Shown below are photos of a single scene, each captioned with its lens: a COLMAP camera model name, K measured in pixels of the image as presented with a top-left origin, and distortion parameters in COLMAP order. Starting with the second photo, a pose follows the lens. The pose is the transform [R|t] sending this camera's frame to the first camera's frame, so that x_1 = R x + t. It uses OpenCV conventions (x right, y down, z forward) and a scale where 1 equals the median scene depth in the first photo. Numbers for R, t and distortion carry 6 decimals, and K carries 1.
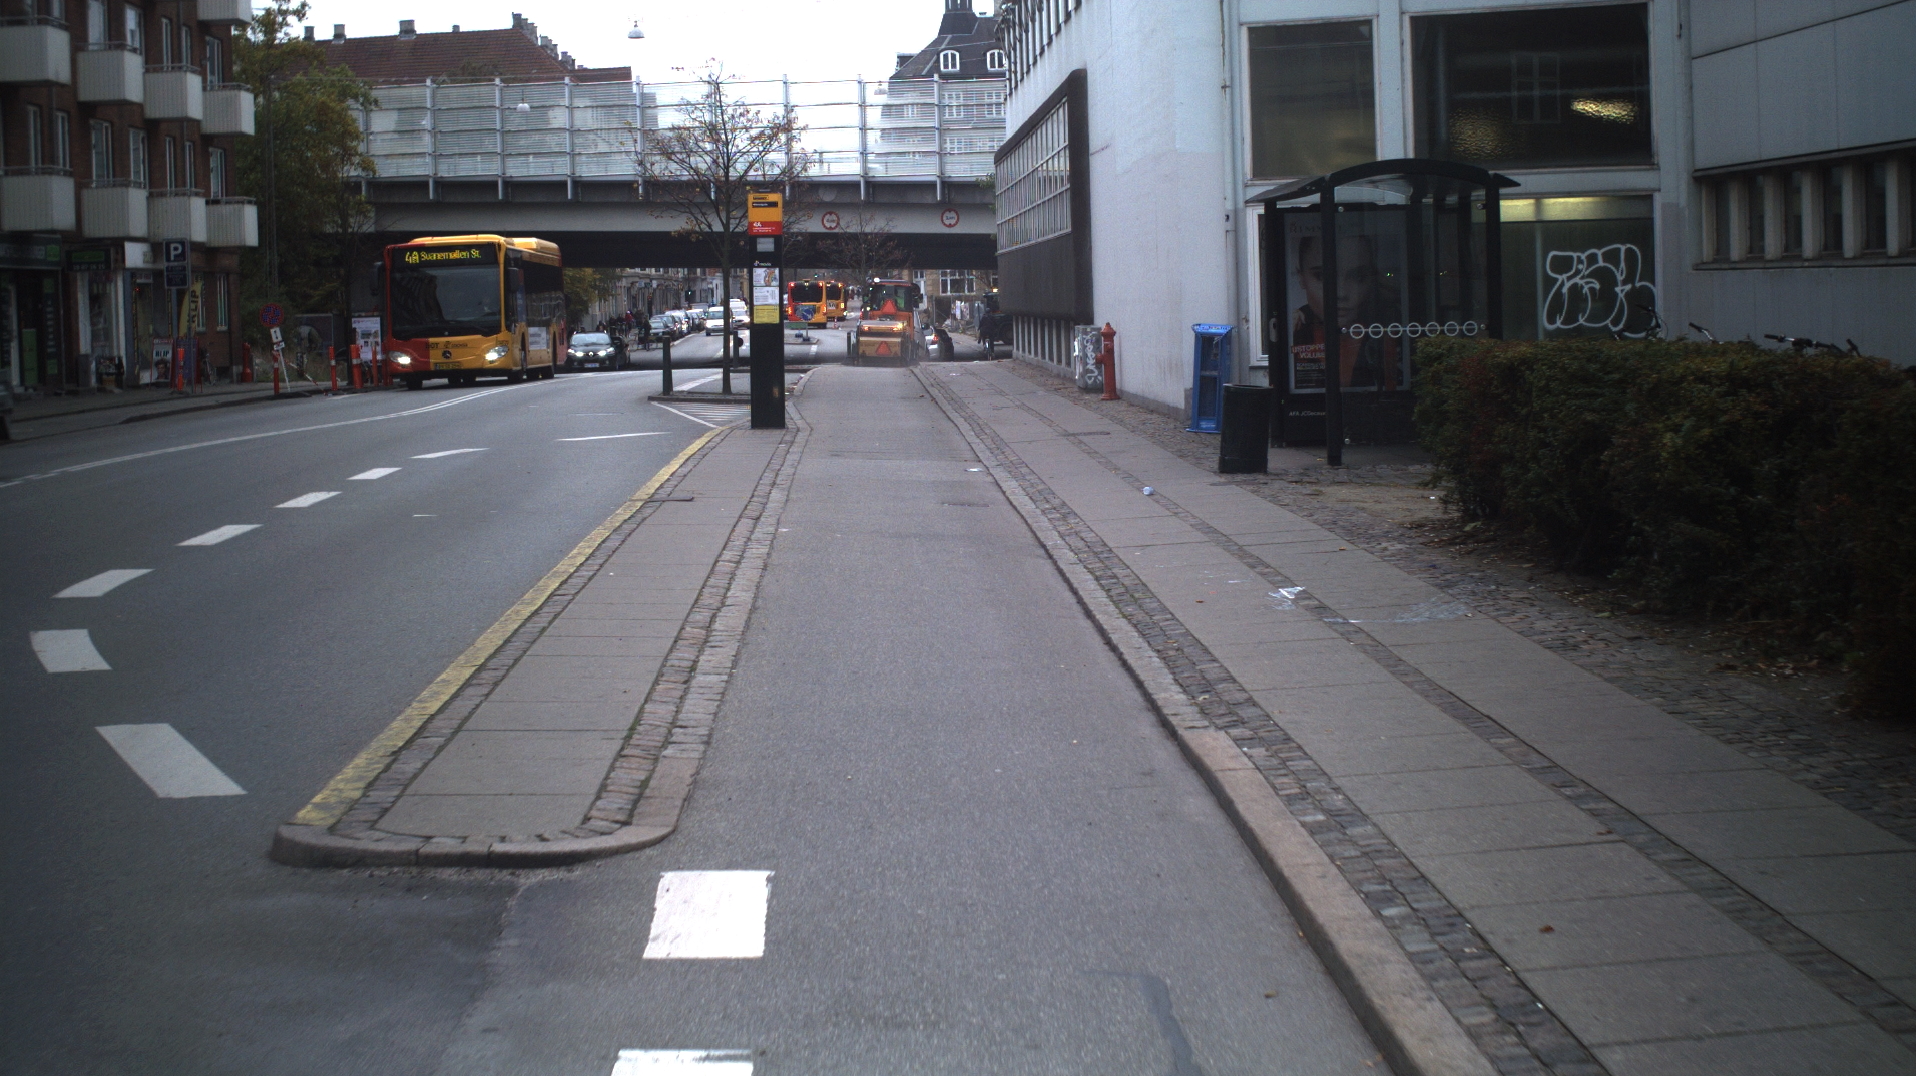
lens RADIAL K [[3408.2, 0, 958.0], [0, 3408.2, 538.0], [0, 0, 1]] dist [-0.331696, 0.664116]
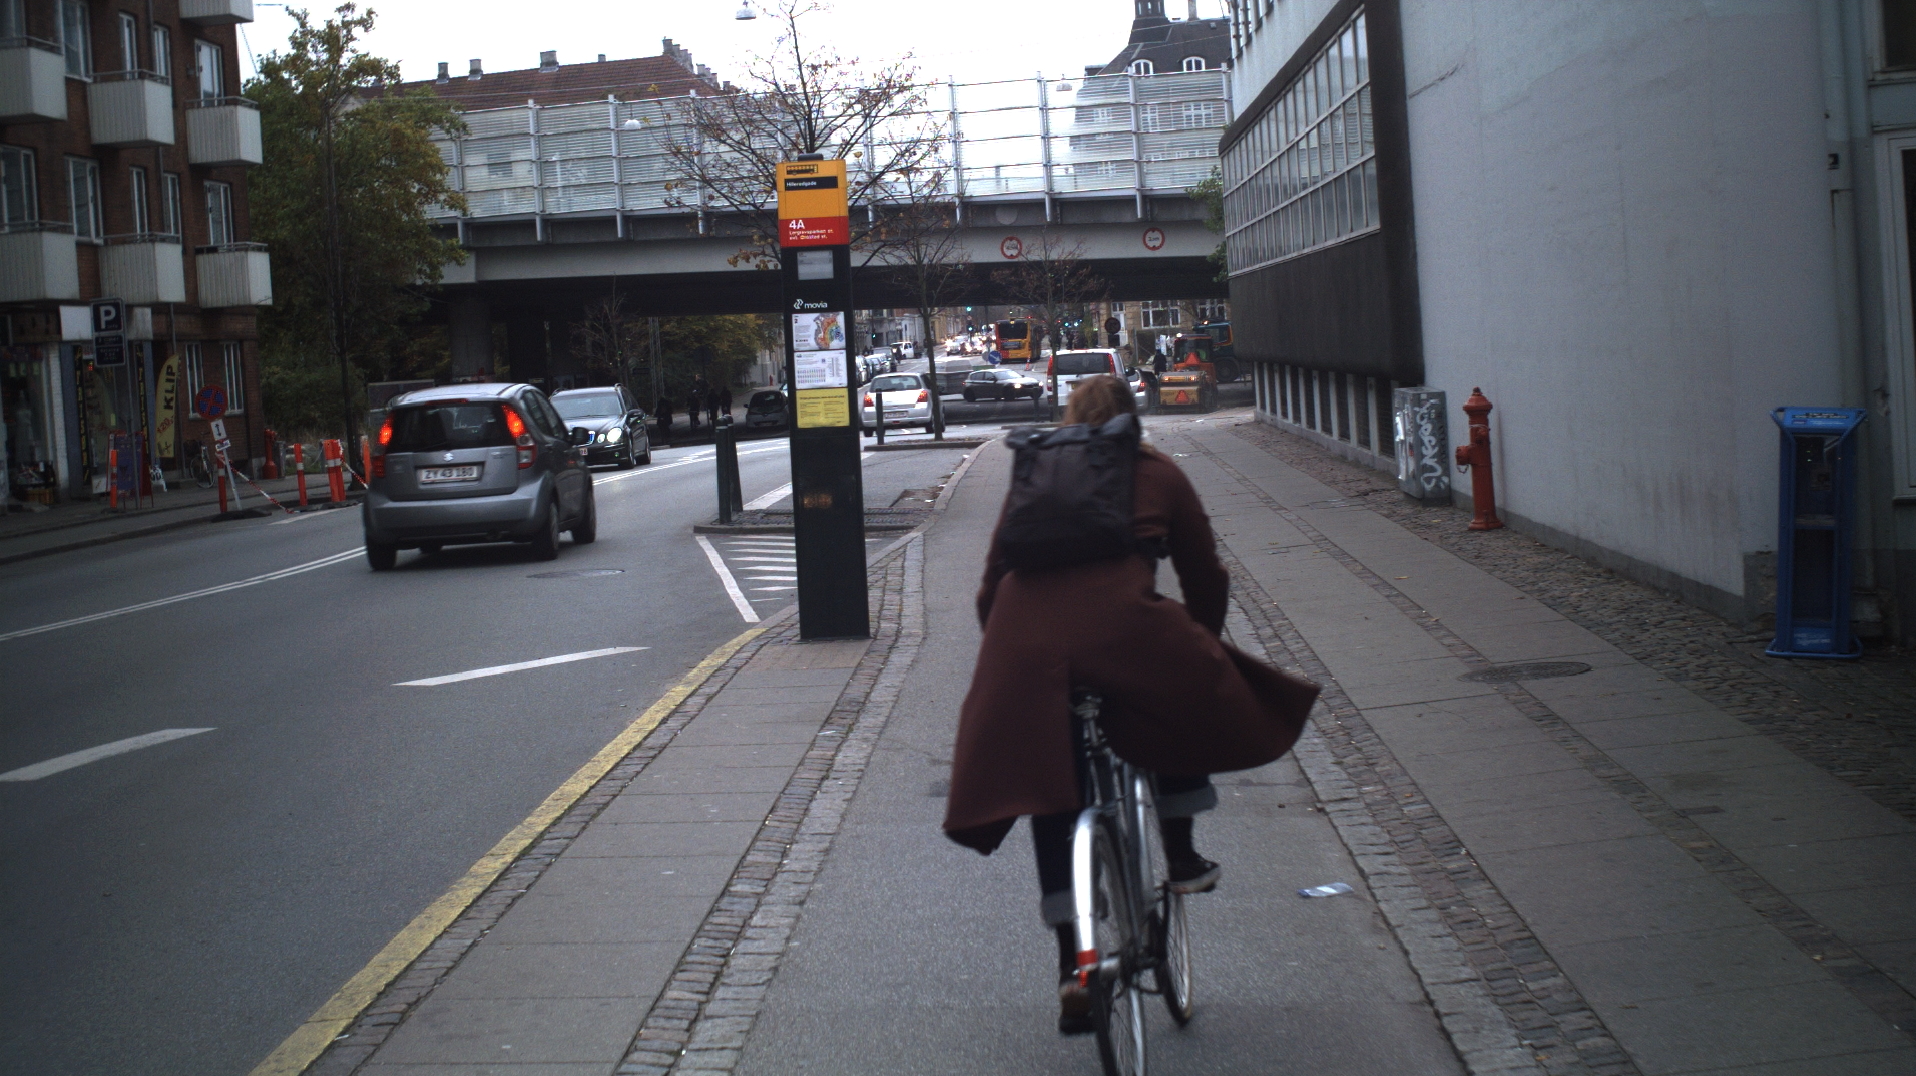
lens RADIAL K [[3408.2, 0, 958.0], [0, 3408.2, 538.0], [0, 0, 1]] dist [-0.331696, 0.664116]
pose [[0.997525, -0.035908, -0.060447, -0.005638], [0.035298, 0.999315, -0.011125, -0.028816], [0.060805, 0.008963, 0.998109, 0.360872]]
